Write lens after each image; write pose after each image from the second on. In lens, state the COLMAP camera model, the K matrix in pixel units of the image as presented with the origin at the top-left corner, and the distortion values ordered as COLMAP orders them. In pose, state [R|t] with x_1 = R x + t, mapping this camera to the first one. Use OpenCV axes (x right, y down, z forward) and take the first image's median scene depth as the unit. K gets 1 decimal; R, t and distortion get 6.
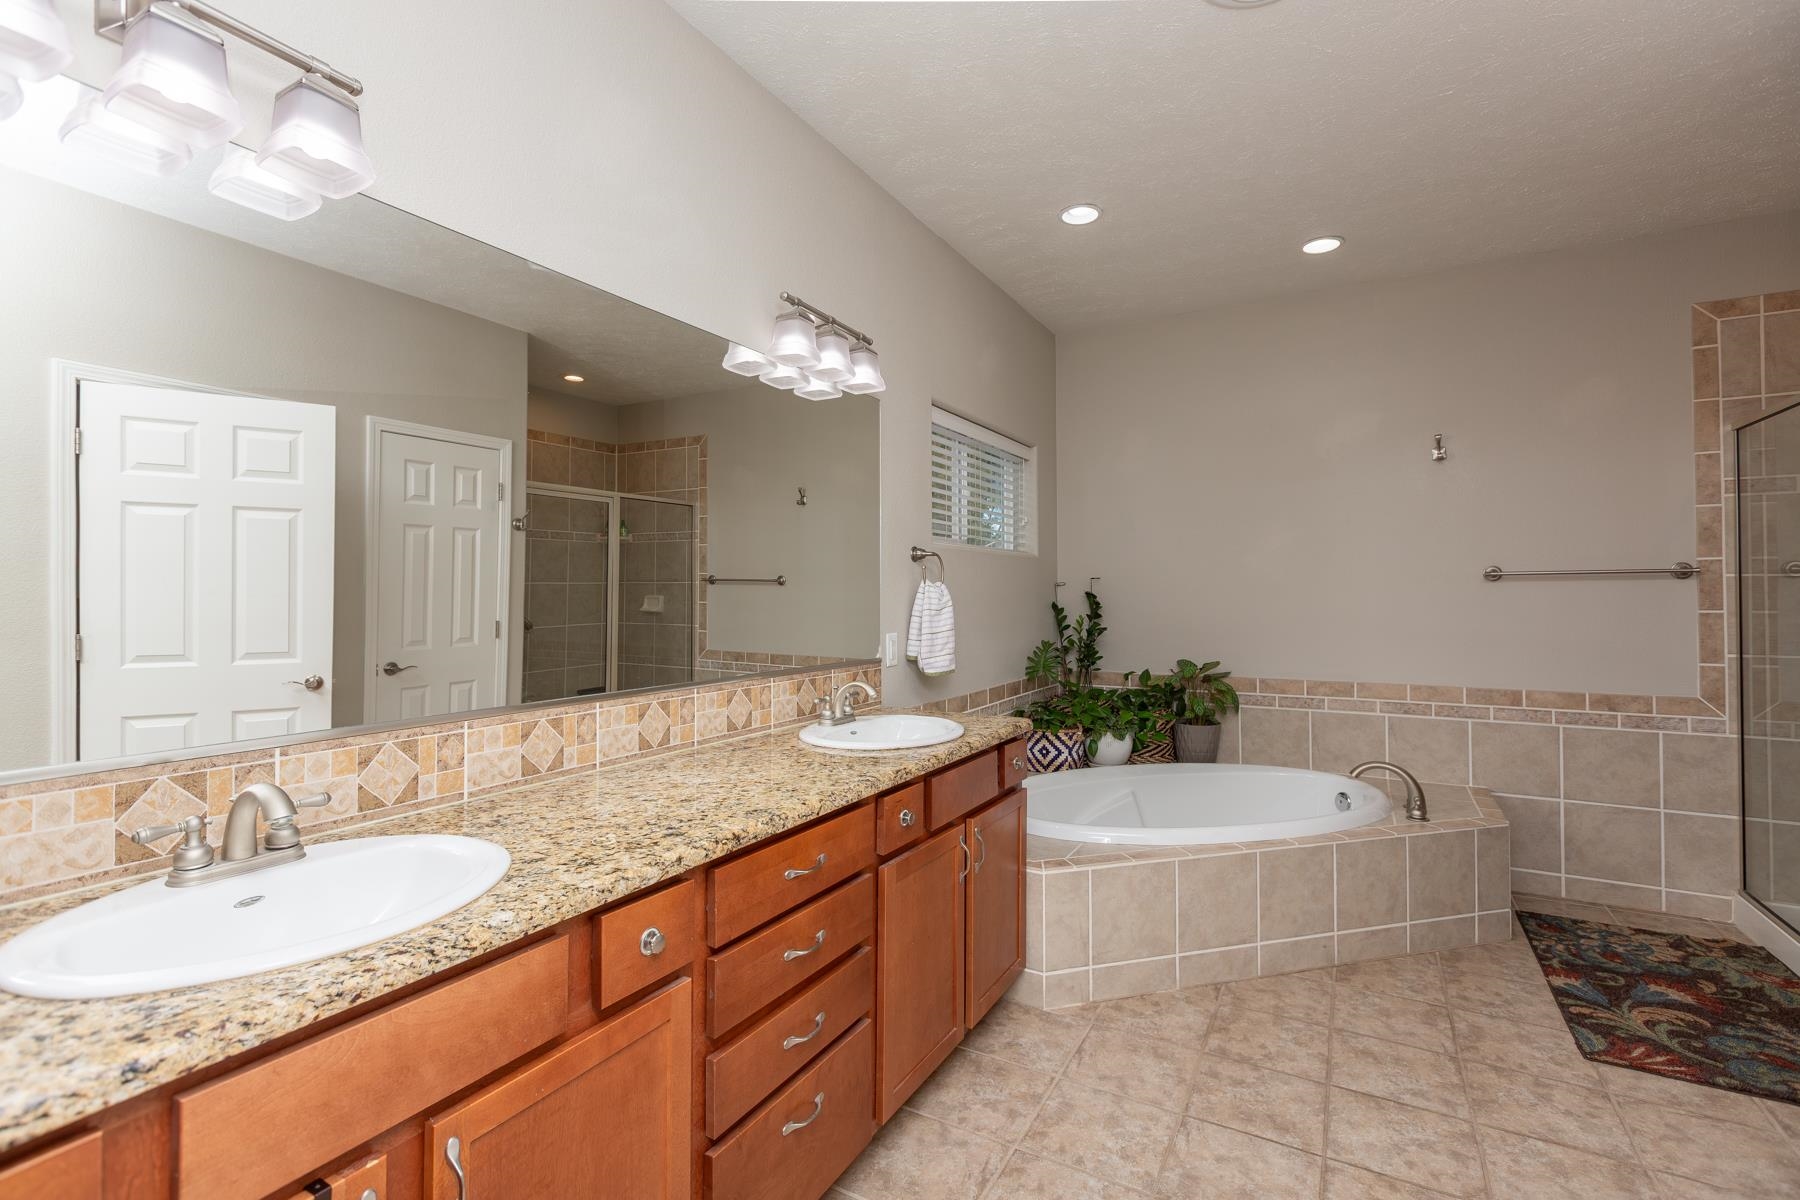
lens RADIAL K [[806.6, 0, 900.3], [0, 806.6, 590.2], [0, 0, 1]] dist [0.007468, -0.003285]
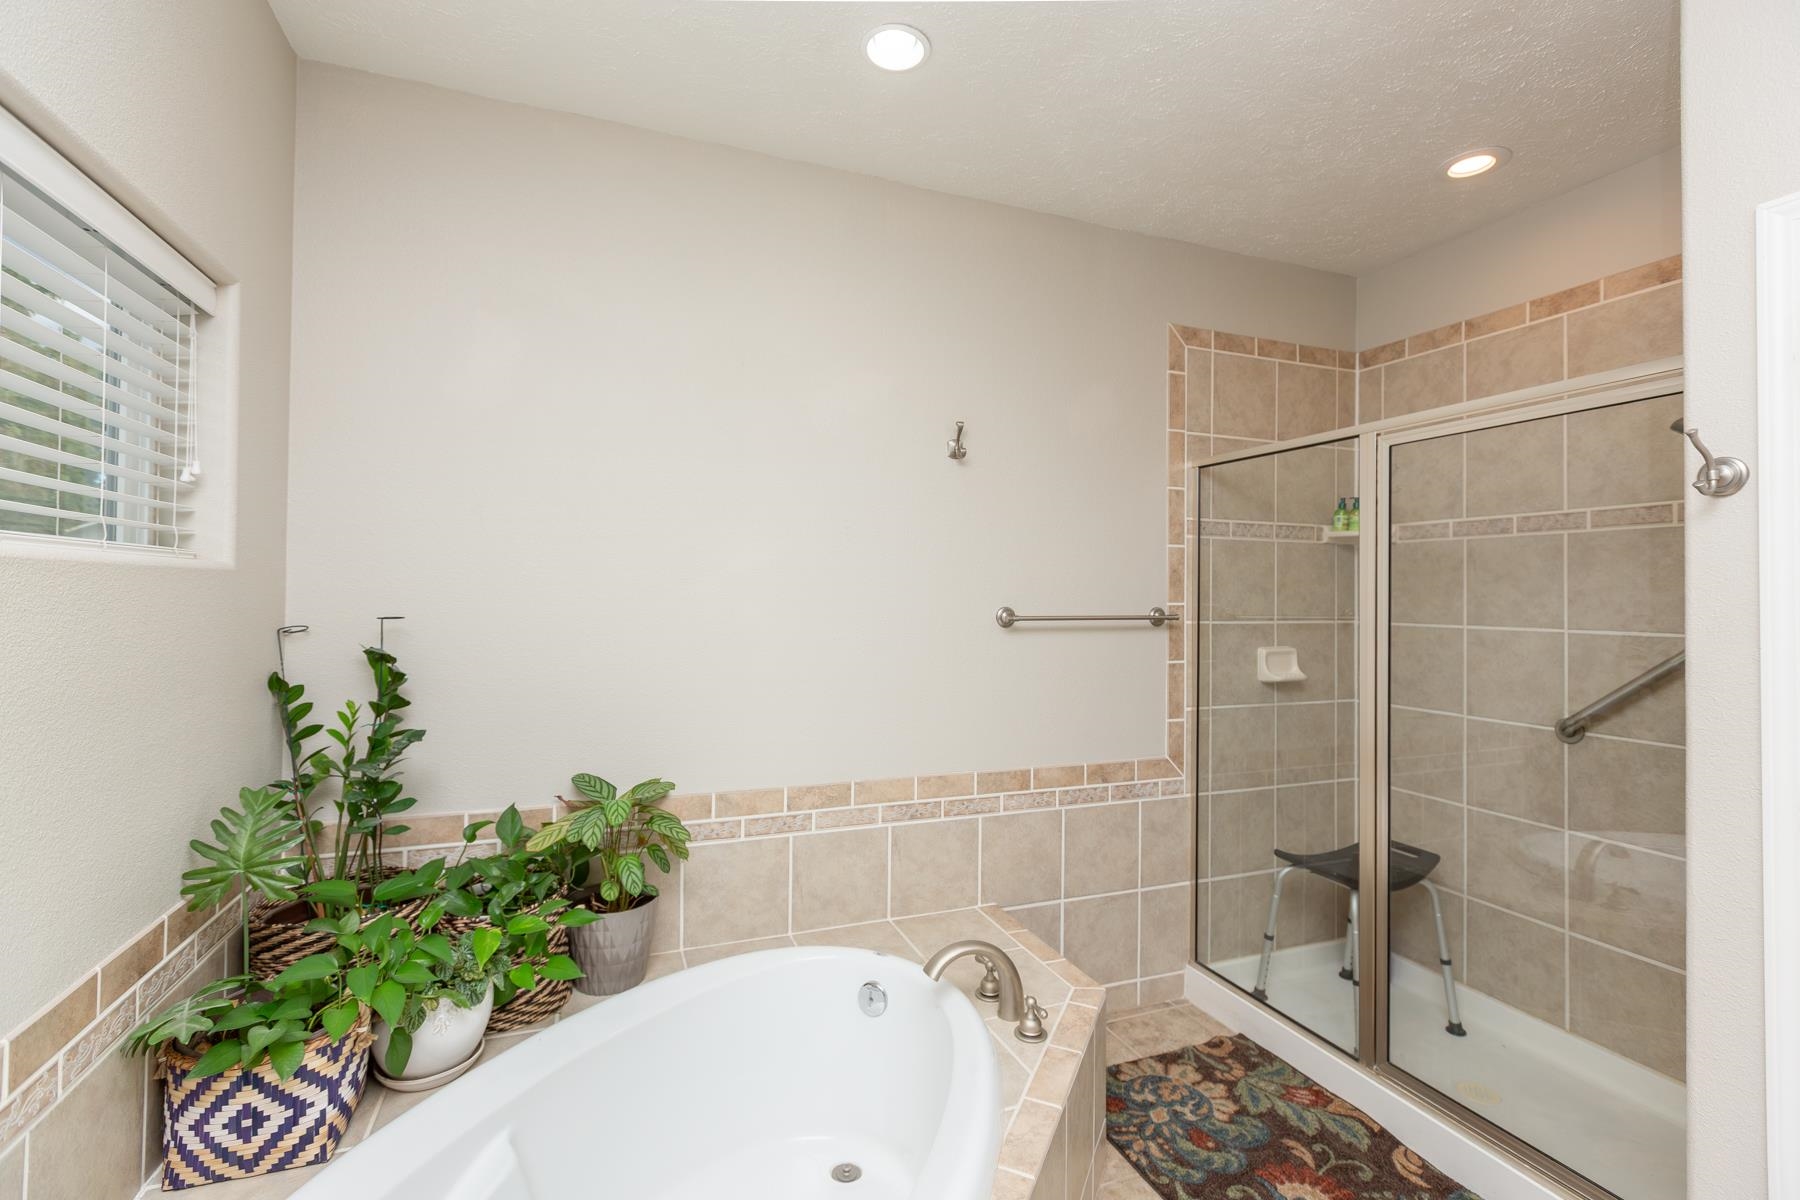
lens RADIAL K [[806.6, 0, 900.9], [0, 806.6, 581.1], [0, 0, 1]] dist [0.007468, -0.003285]
pose [[0.635047, 0.024522, 0.772084, 0.081052], [-0.015170, 0.999699, -0.019273, -0.036063], [-0.772324, 0.000527, 0.635228, 0.556204]]
